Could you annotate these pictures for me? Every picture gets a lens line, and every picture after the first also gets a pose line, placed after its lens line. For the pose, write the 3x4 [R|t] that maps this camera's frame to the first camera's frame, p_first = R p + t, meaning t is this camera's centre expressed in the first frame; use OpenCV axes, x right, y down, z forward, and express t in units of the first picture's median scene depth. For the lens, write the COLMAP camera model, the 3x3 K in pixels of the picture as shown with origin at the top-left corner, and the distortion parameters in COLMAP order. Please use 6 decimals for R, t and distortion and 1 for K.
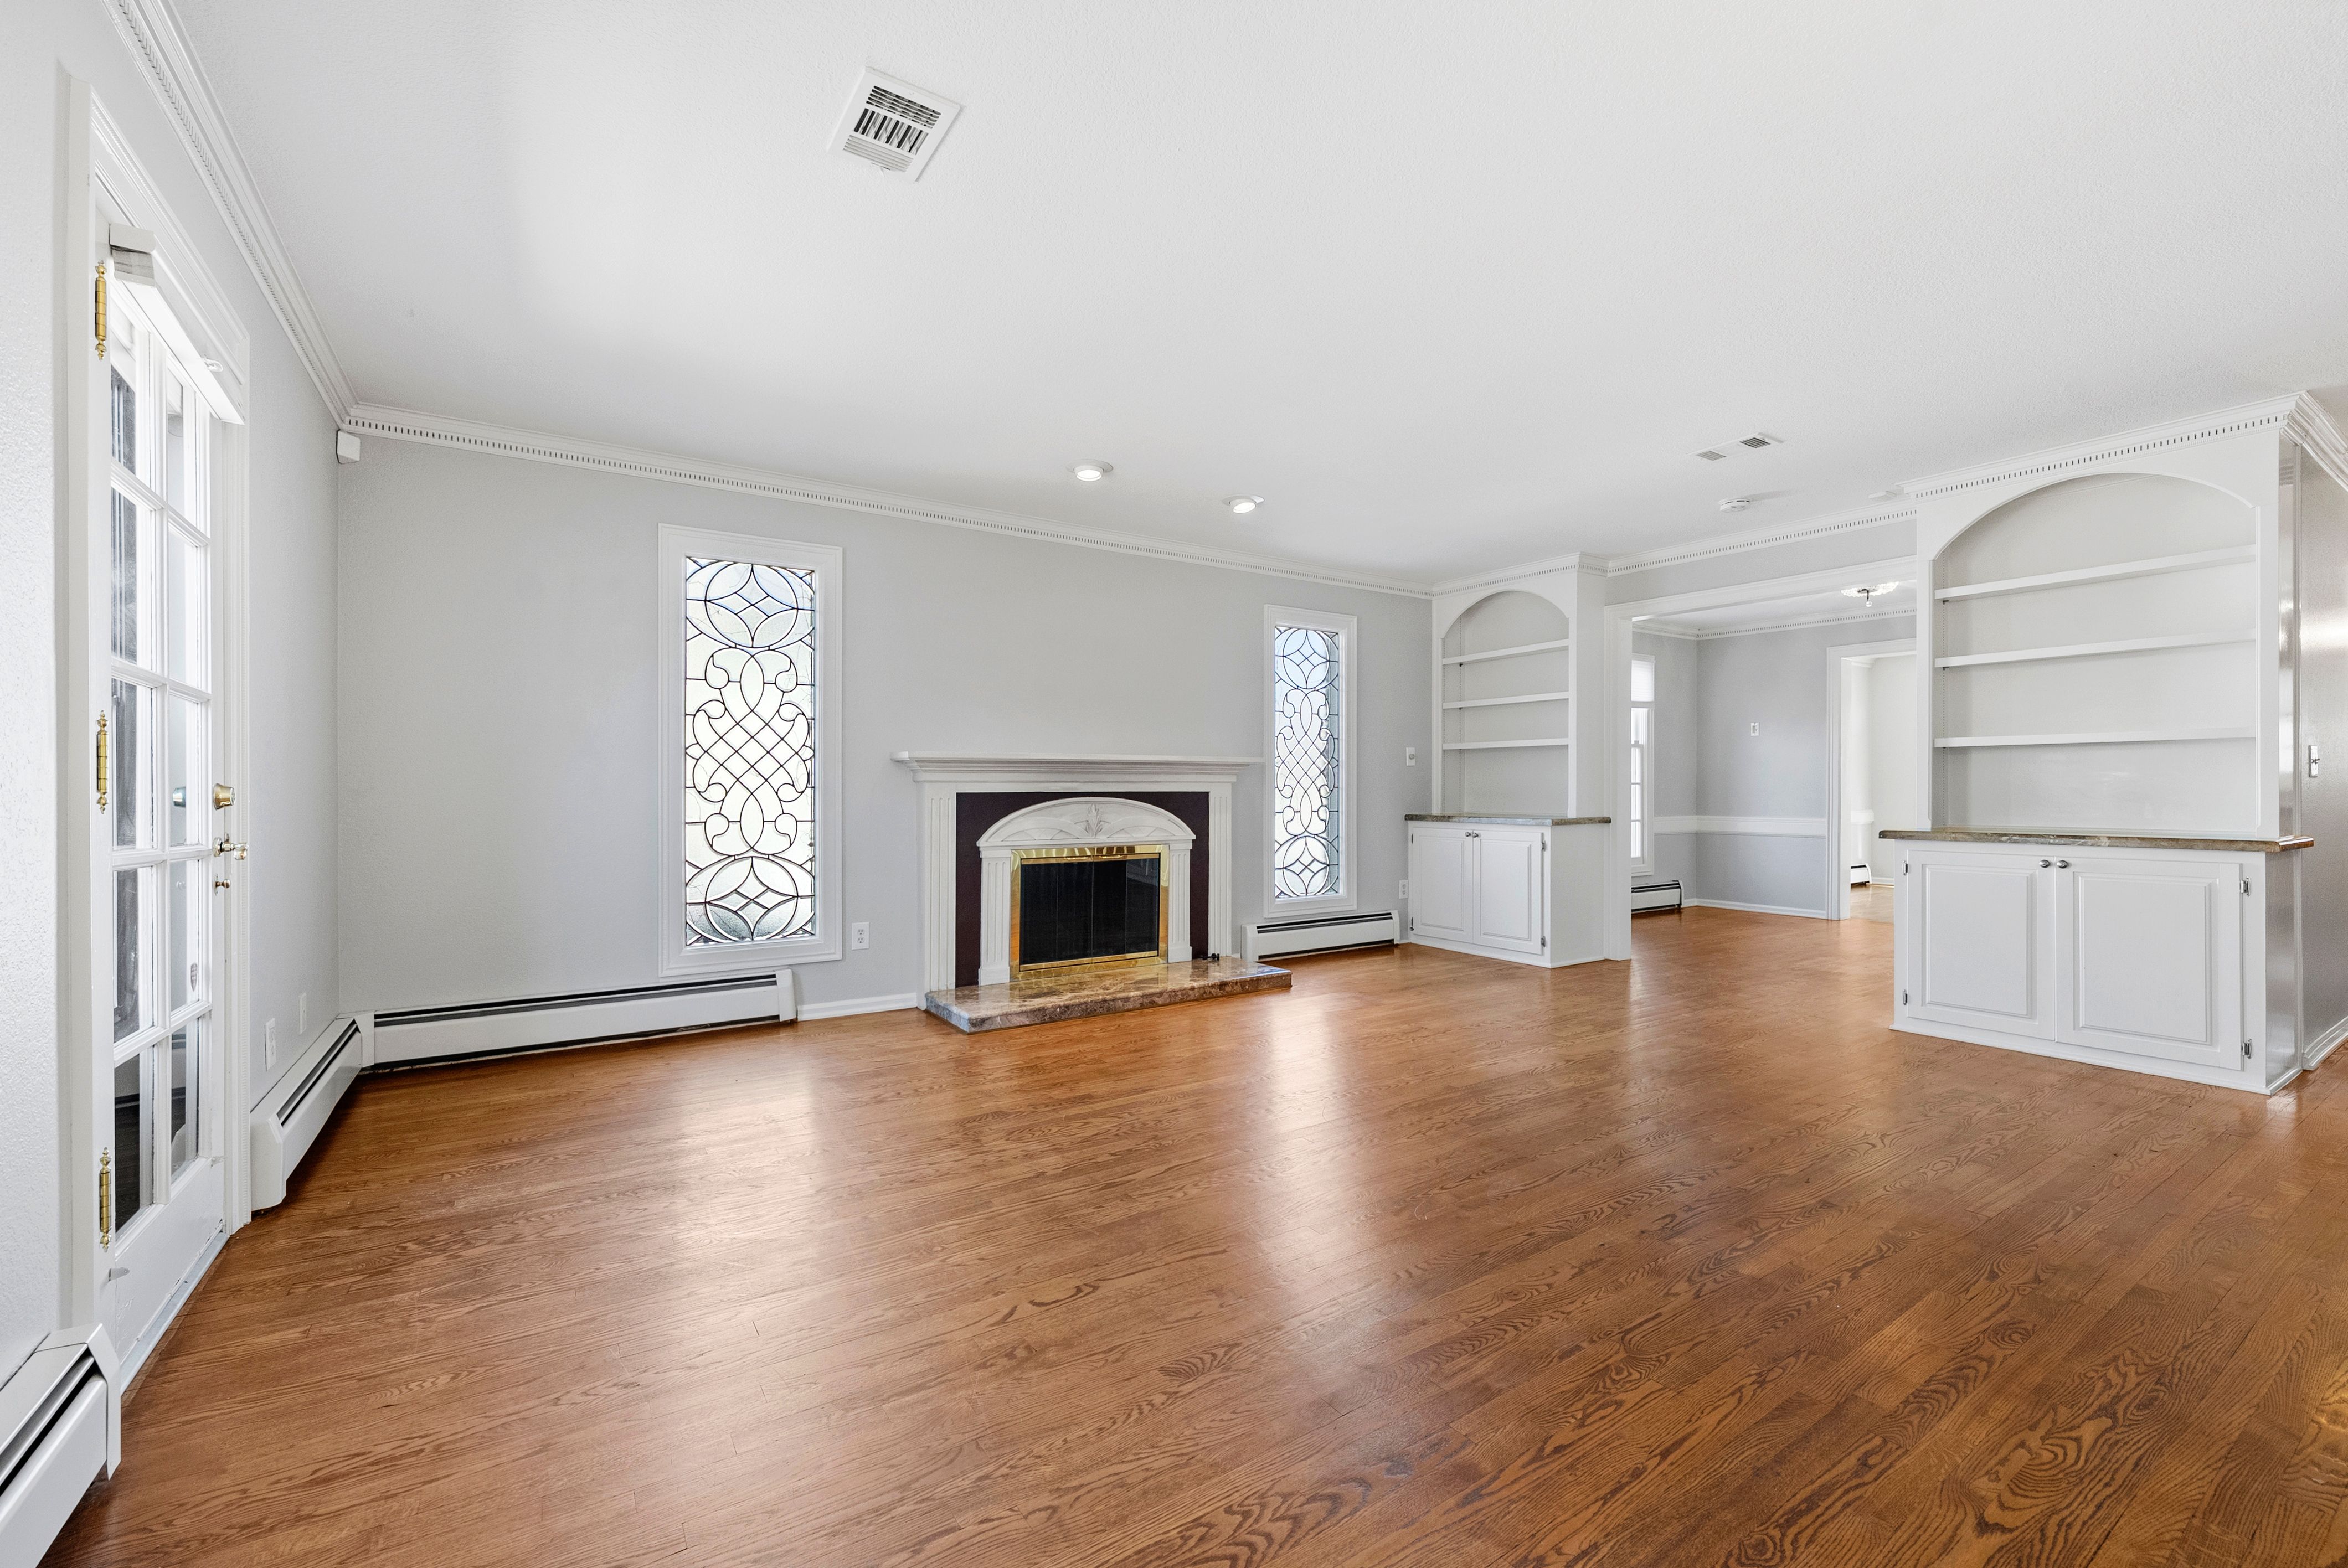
lens RADIAL K [[994.4, 0, 1266.7], [0, 994.4, 790.6], [0, 0, 1]] dist [0.000082, 0.000512]
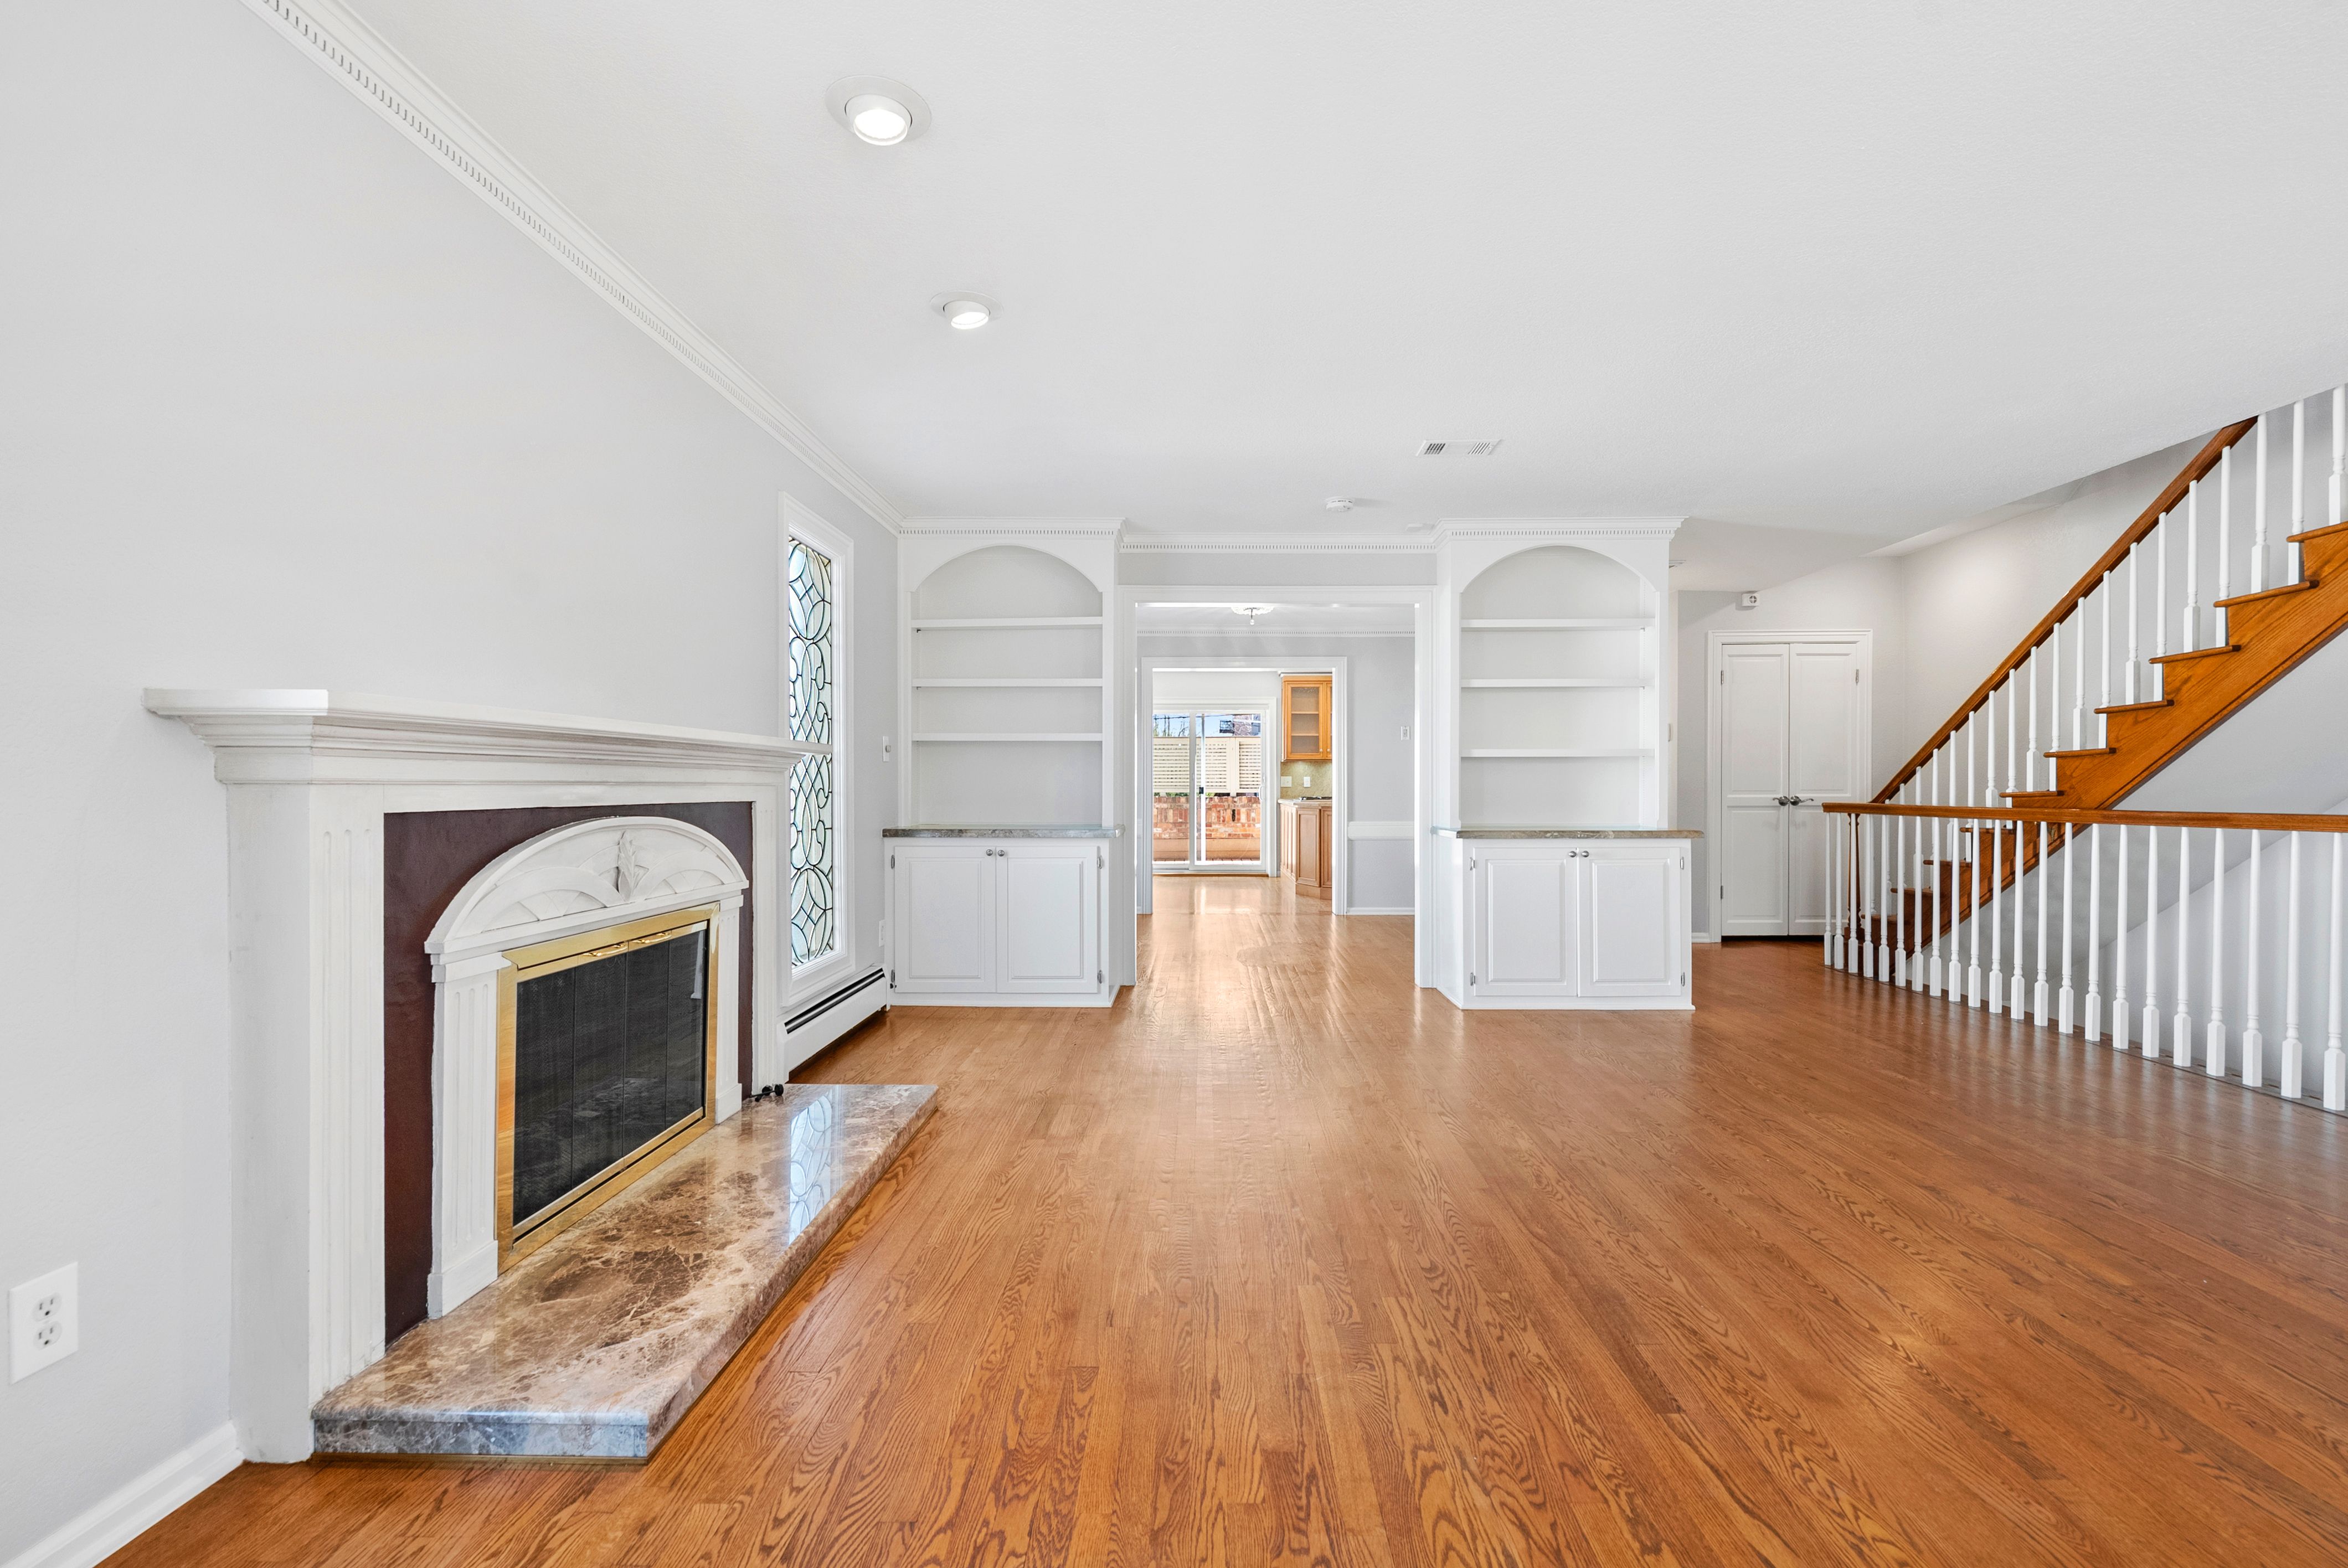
lens RADIAL K [[994.4, 0, 1182.9], [0, 994.4, 794.3], [0, 0, 1]] dist [0.000082, 0.000512]
pose [[0.606988, -0.003186, 0.794705, -0.385946], [0.002234, 0.999995, 0.002303, -0.003763], [-0.794708, 0.000378, 0.606992, 0.502750]]
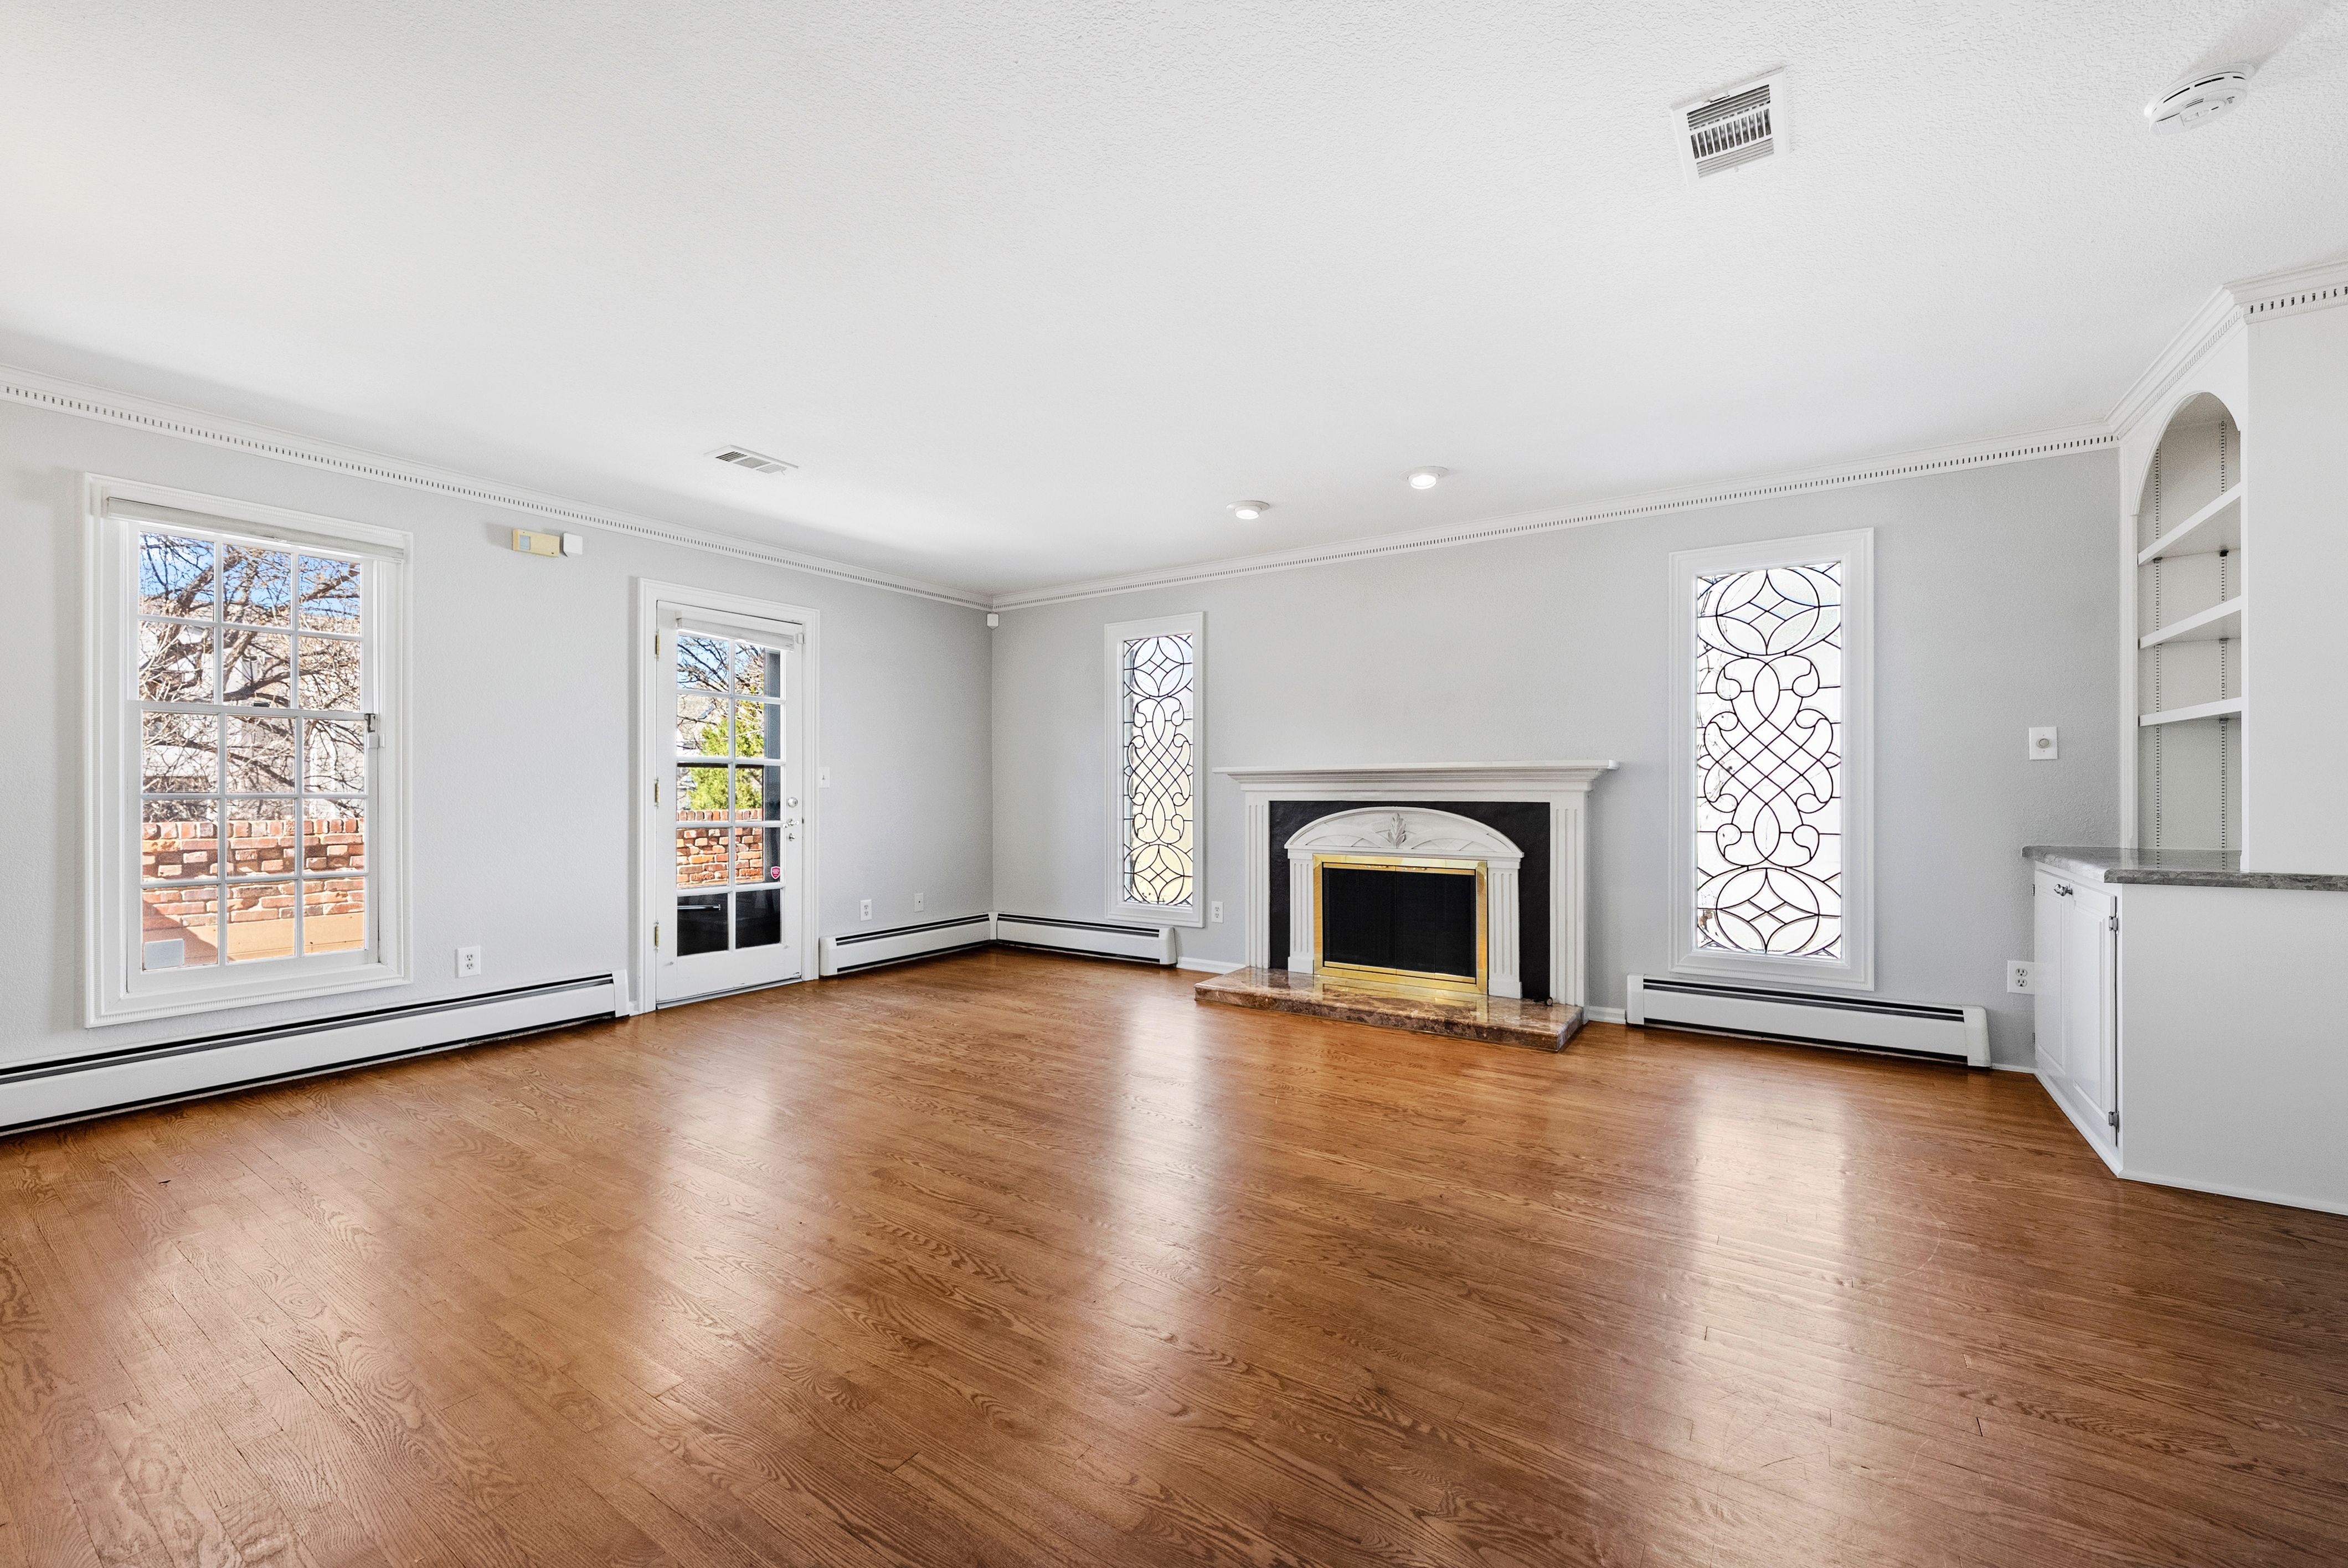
lens RADIAL K [[953.5, 0, 1164.3], [0, 953.5, 791.0], [0, 0, 1]] dist [0.000334, -0.000035]
pose [[0.332028, -0.003518, -0.943263, 0.651168], [-0.006170, 0.999964, -0.005902, -0.001548], [0.943249, 0.007779, 0.331994, 0.476061]]
